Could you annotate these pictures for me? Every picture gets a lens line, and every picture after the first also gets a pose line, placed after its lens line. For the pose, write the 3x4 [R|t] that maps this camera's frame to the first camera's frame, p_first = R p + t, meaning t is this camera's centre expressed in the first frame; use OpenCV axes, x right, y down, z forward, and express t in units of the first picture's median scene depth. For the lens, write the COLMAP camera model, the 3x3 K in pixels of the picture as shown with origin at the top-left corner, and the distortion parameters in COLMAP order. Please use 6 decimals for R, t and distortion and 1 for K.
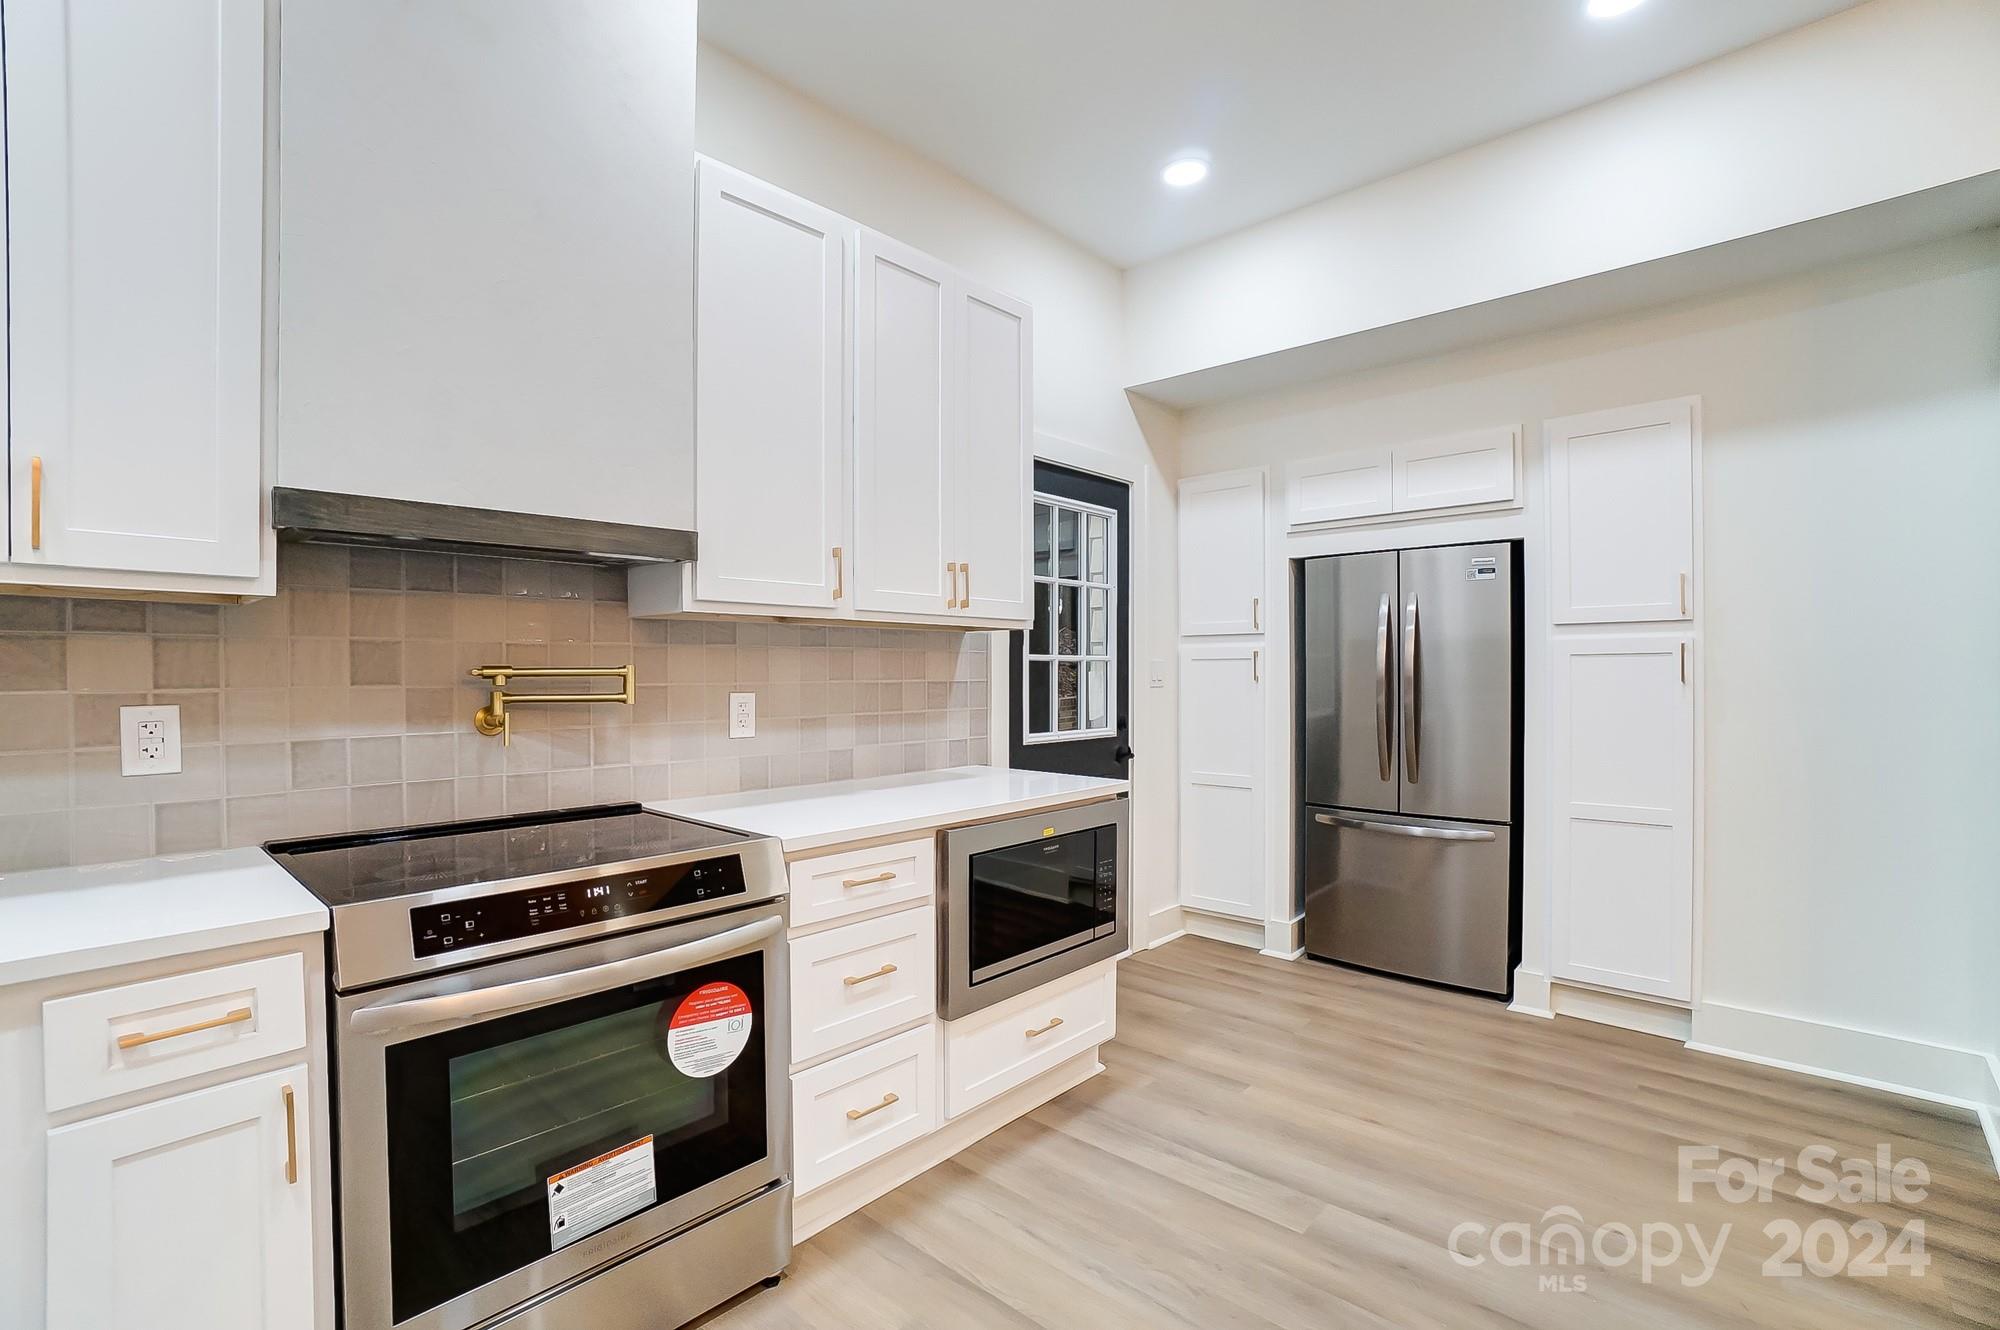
lens RADIAL K [[886.0, 0, 980.4], [0, 886.0, 680.5], [0, 0, 1]] dist [-0.041915, 0.000333]
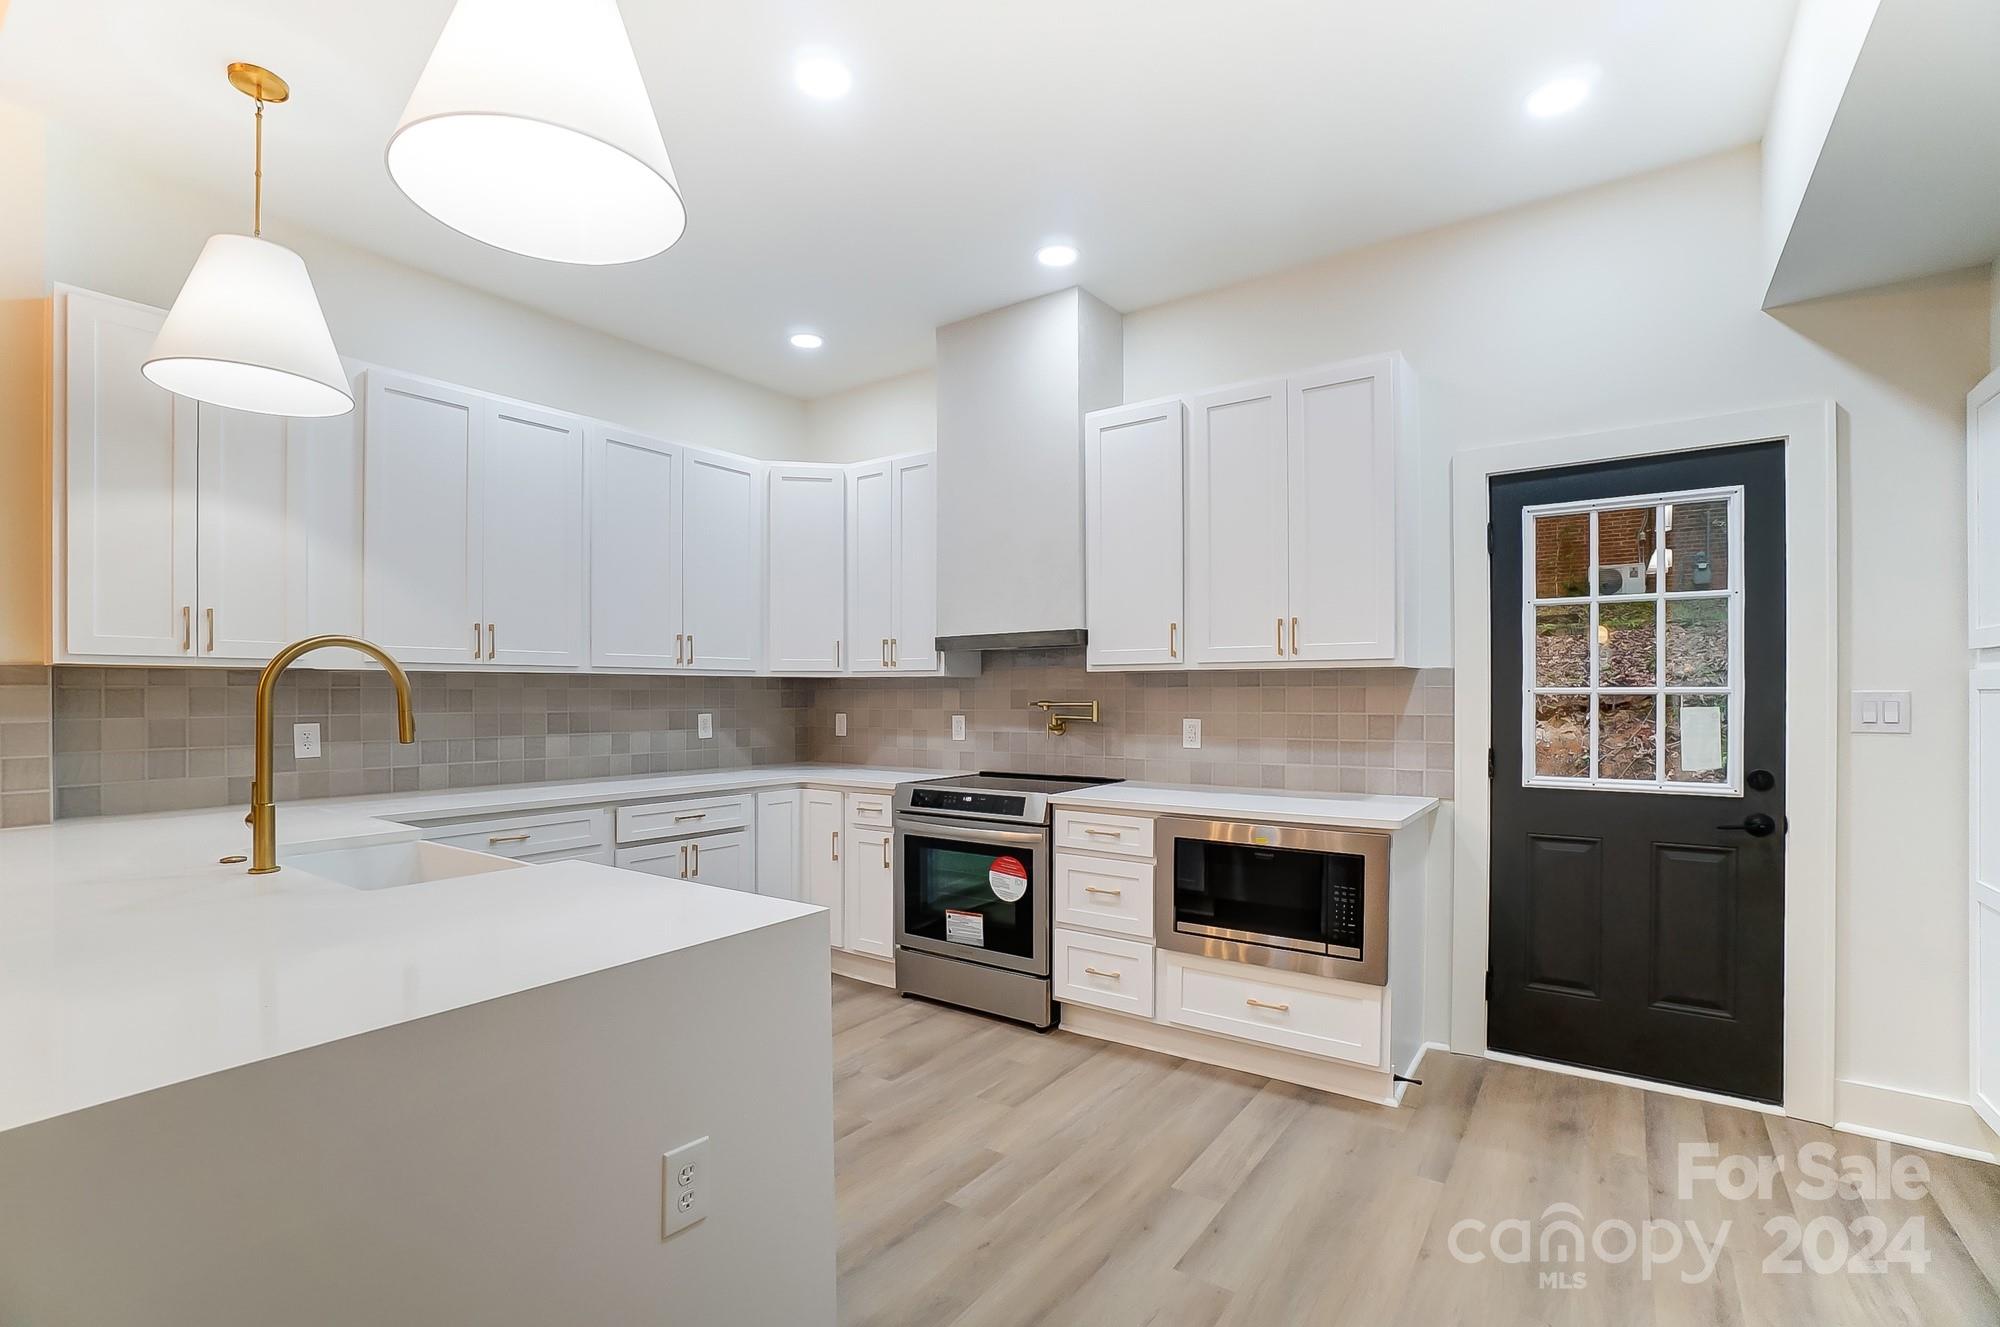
lens RADIAL K [[900.7, 0, 989.8], [0, 900.7, 687.7], [0, 0, 1]] dist [-0.064989, 0.025259]
pose [[0.124746, -0.005703, -0.992172, 1.139180], [-0.008113, 0.999944, -0.006767, -0.023872], [0.992156, 0.008893, 0.124693, 0.438972]]
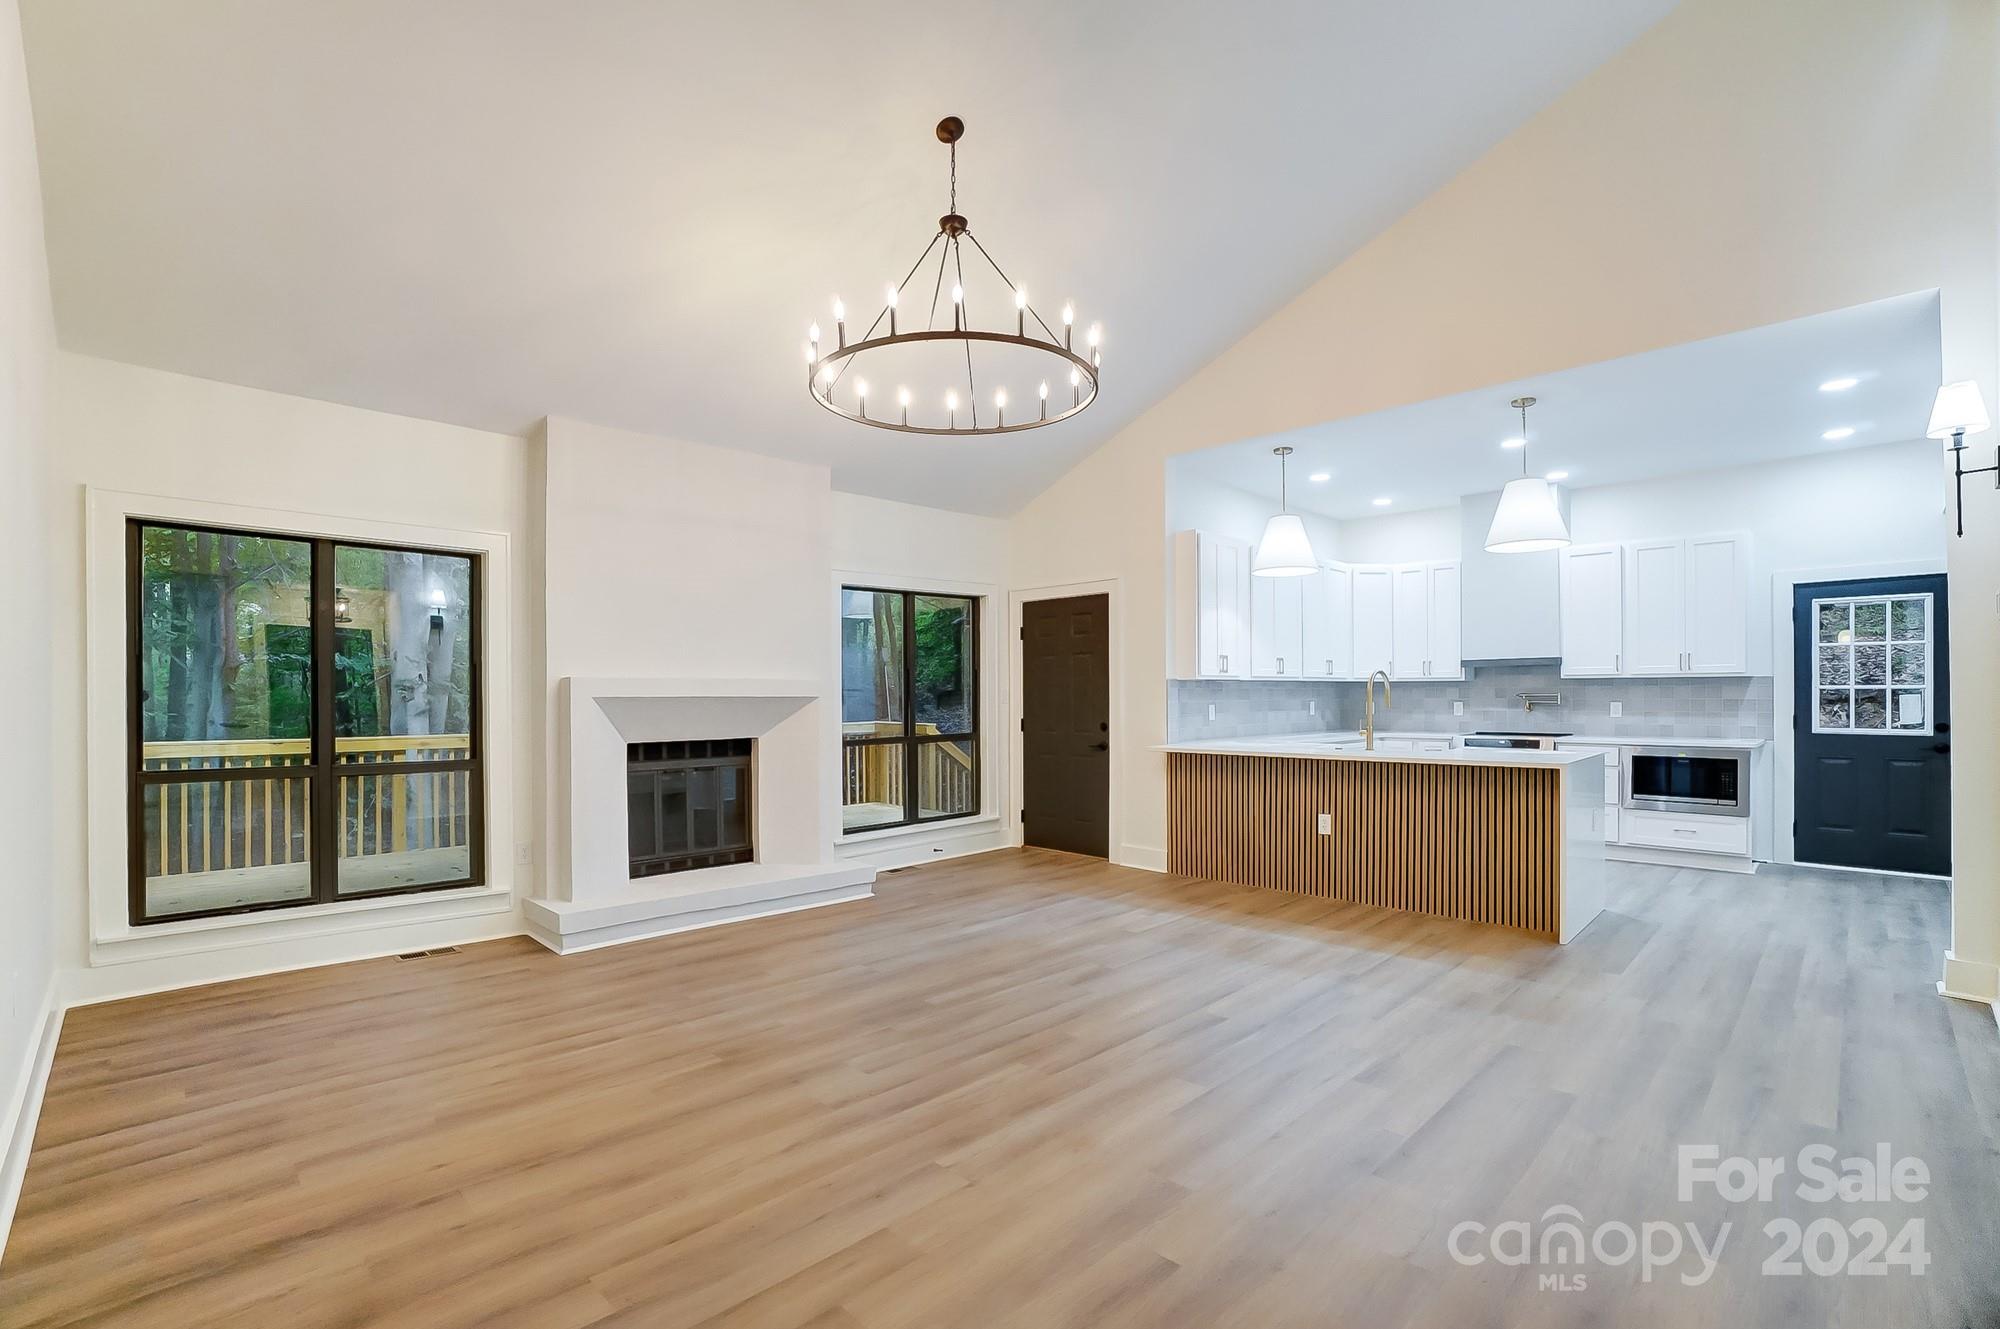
lens RADIAL K [[885.6, 0, 1000.3], [0, 885.6, 687.4], [0, 0, 1]] dist [-0.062474, 0.022871]
pose [[-0.045648, -0.002883, -0.998953, 2.545133], [-0.004030, 0.999988, -0.002702, -0.017552], [0.998949, 0.003903, -0.045659, -0.868427]]
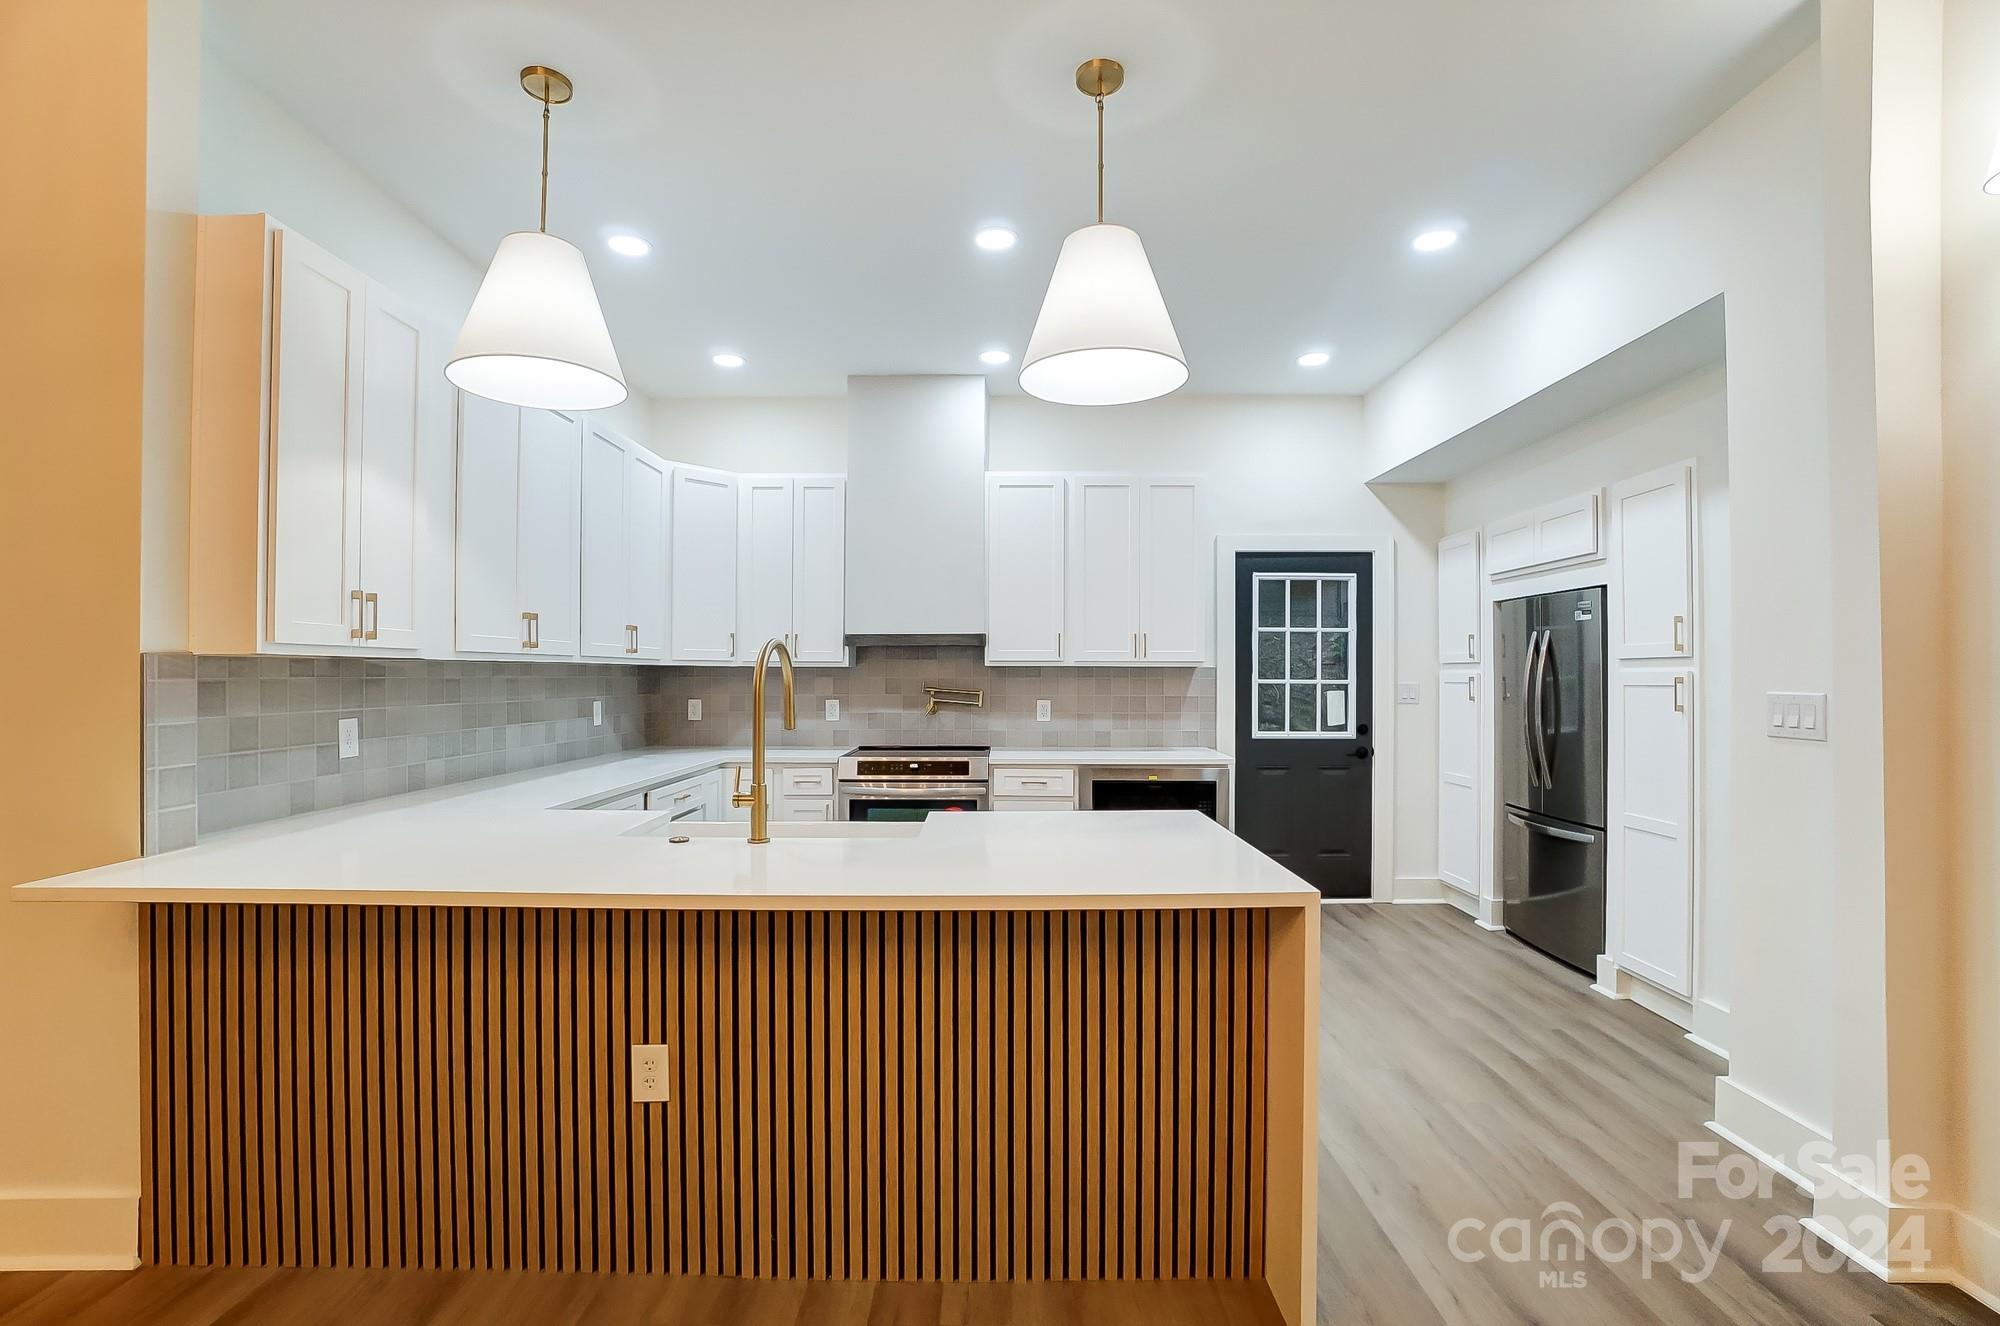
lens RADIAL K [[885.6, 0, 1000.3], [0, 885.6, 685.9], [0, 0, 1]] dist [-0.062474, 0.022871]
pose [[0.671049, 0.013843, -0.741283, 1.152261], [-0.011630, 0.999899, 0.008144, -0.033680], [0.741322, 0.003156, 0.671143, -0.462457]]
